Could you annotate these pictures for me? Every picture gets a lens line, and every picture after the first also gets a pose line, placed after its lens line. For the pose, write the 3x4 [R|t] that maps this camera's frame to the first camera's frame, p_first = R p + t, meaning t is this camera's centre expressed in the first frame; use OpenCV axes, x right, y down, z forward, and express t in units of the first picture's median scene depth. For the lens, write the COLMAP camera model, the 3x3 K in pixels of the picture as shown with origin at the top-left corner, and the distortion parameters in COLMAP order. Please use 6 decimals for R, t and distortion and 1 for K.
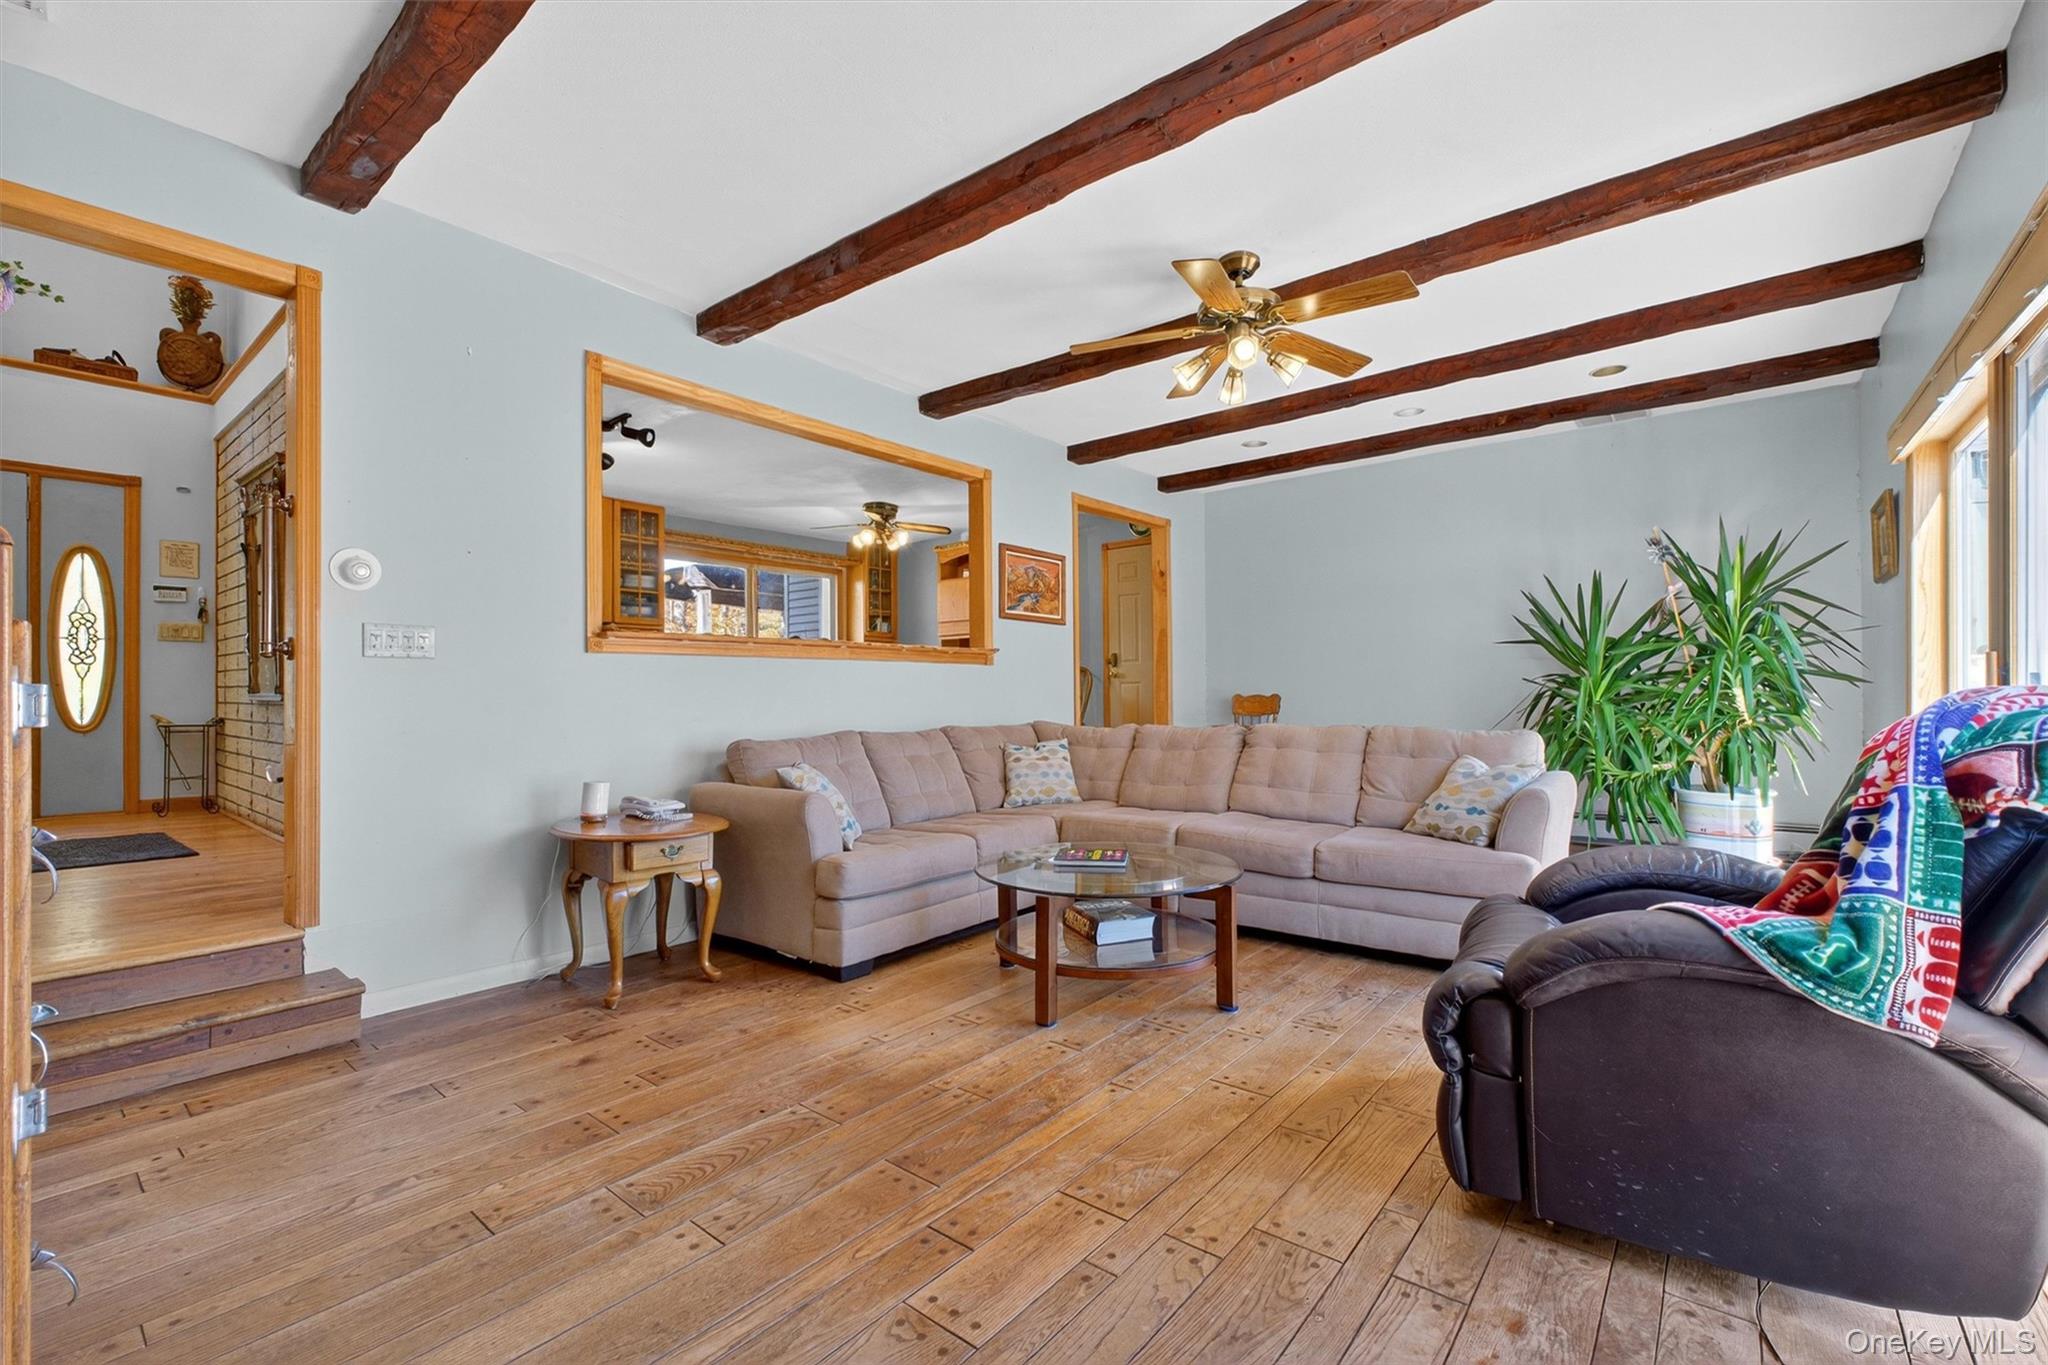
lens RADIAL K [[870.3, 0, 1038.9], [0, 870.3, 689.0], [0, 0, 1]] dist [-0.000277, 0.000239]
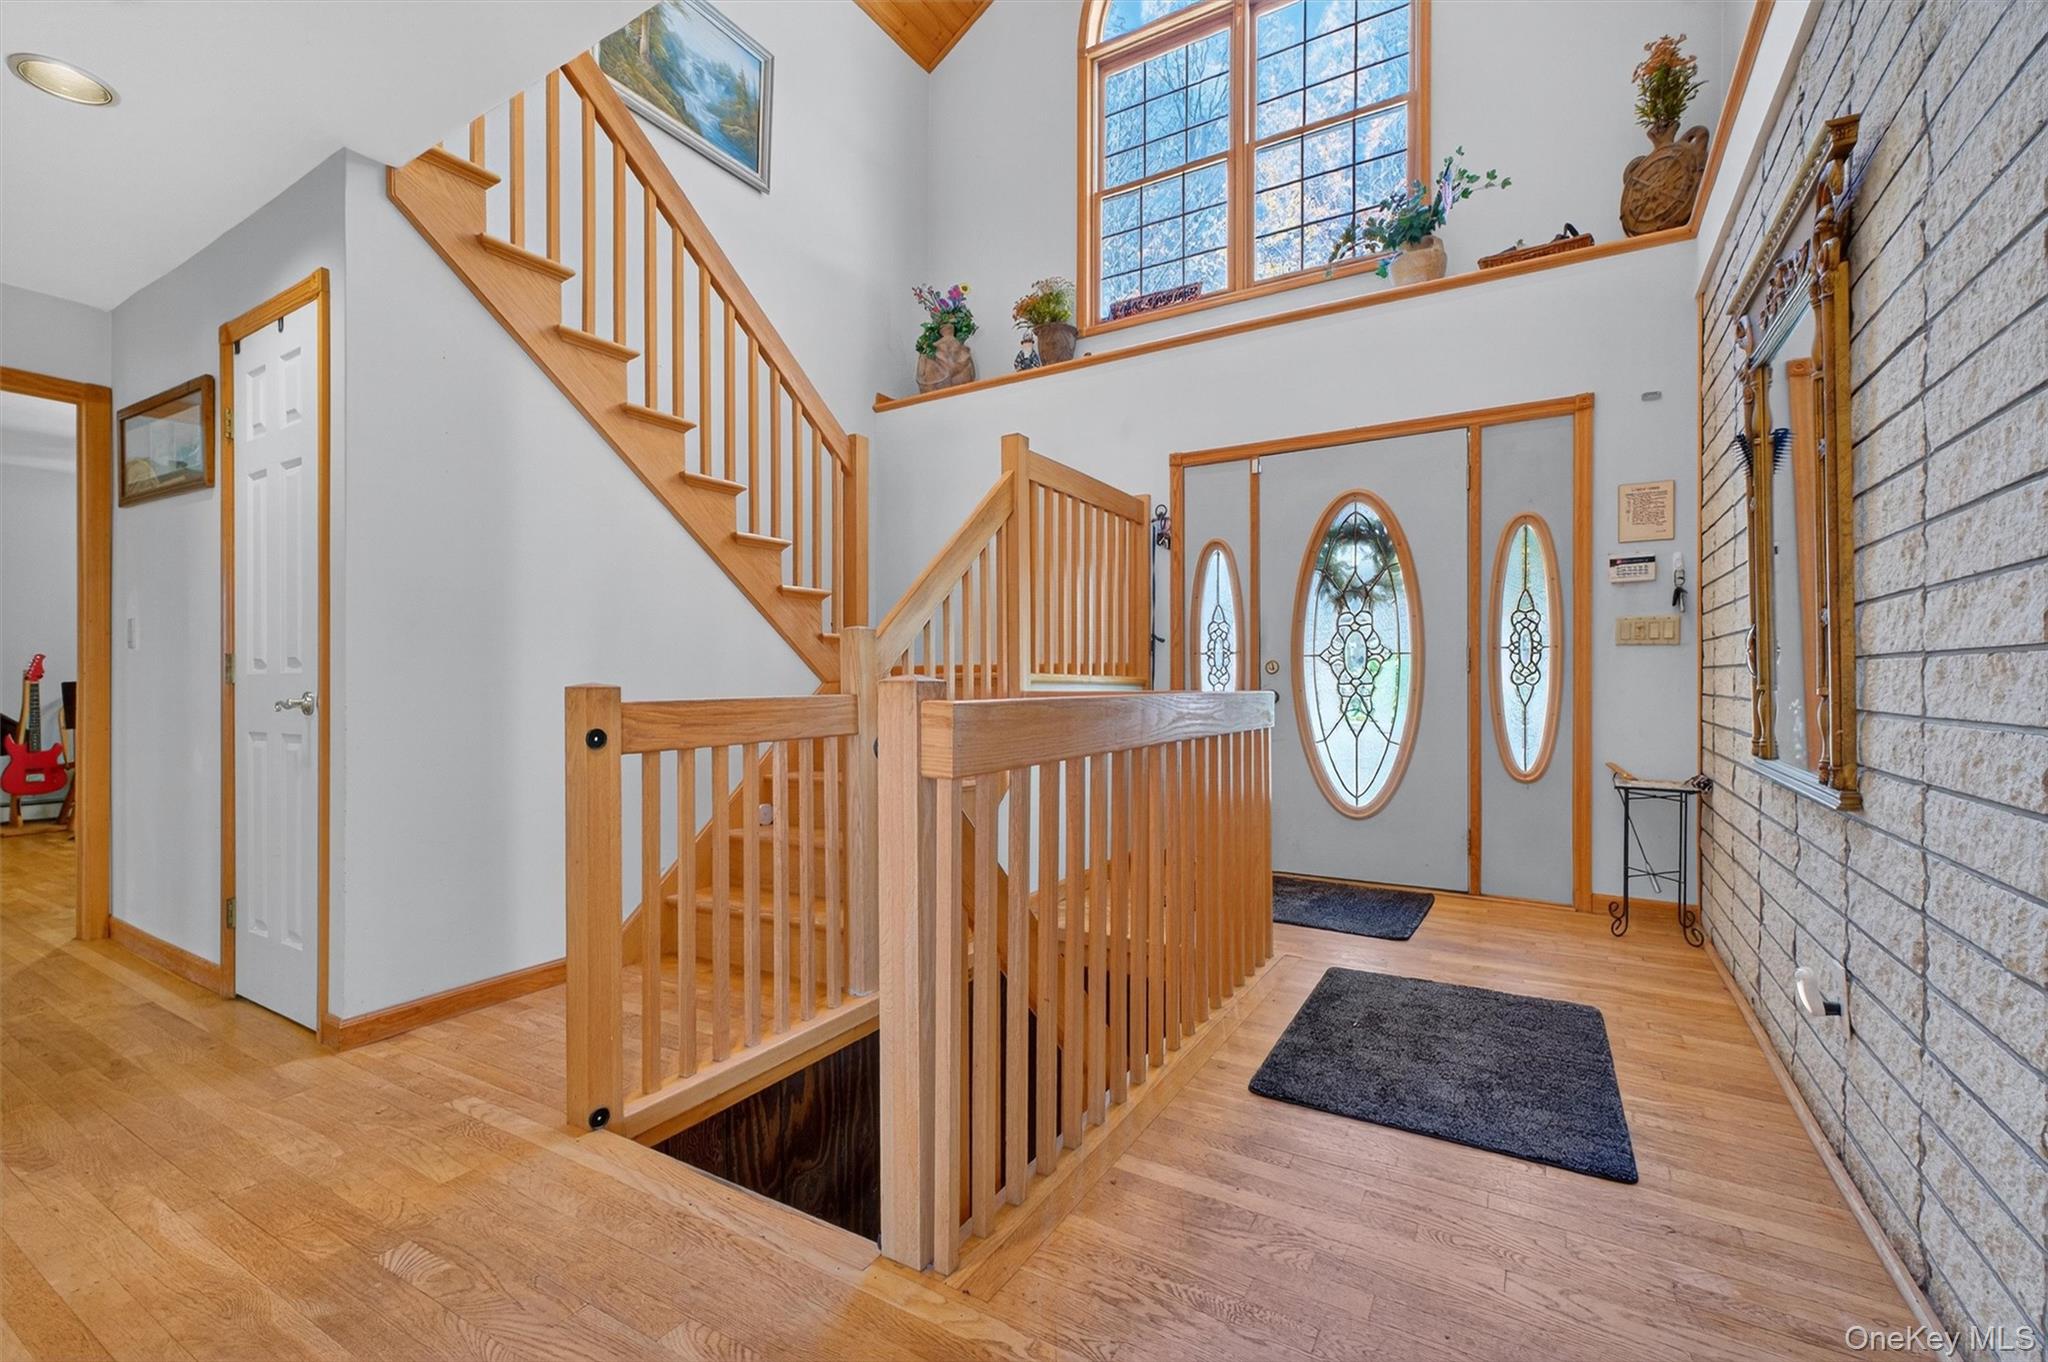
lens RADIAL K [[870.3, 0, 1038.9], [0, 870.3, 687.5], [0, 0, 1]] dist [-0.000277, 0.000239]
pose [[0.145661, 0.006100, -0.989316, -0.450904], [0.003650, 0.999971, 0.006703, -0.031233], [0.989328, -0.004587, 0.145635, 0.496054]]
